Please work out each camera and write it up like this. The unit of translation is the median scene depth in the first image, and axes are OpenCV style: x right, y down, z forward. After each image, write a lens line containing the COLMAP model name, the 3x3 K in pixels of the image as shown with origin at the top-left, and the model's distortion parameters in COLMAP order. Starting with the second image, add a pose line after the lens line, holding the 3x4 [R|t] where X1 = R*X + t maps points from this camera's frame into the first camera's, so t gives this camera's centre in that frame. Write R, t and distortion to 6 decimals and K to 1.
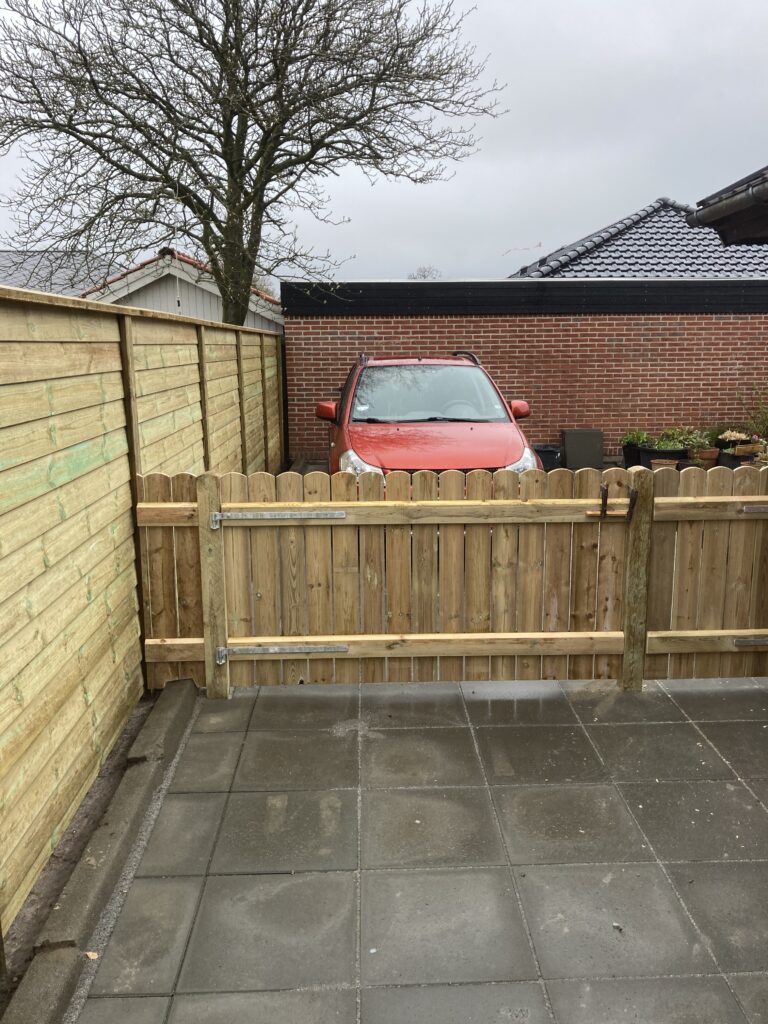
lens RADIAL K [[843.5, 0, 385.0], [0, 843.5, 513.4], [0, 0, 1]] dist [0.041042, -0.041349]
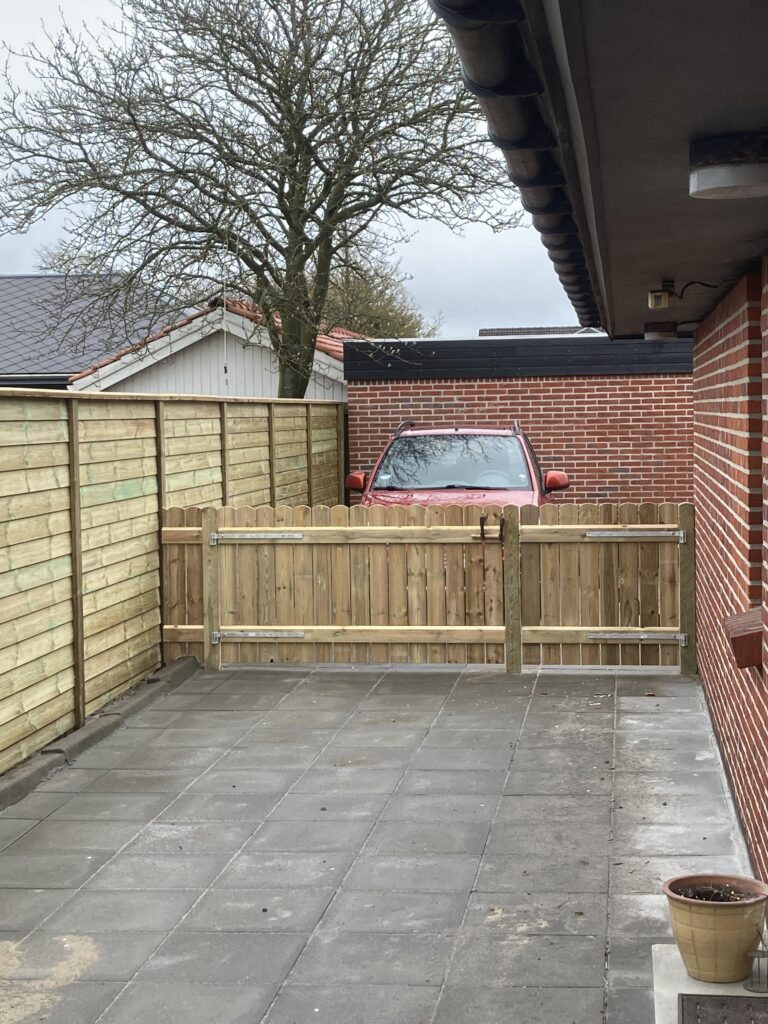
lens RADIAL K [[1703.1, 0, 356.5], [0, 1703.1, 508.2], [0, 0, 1]] dist [0.317507, 0.000000]
pose [[0.982899, 0.001829, -0.184136, 0.515070], [-0.027059, 0.990531, -0.134596, 0.305543], [0.182146, 0.137277, 0.973641, -1.611644]]
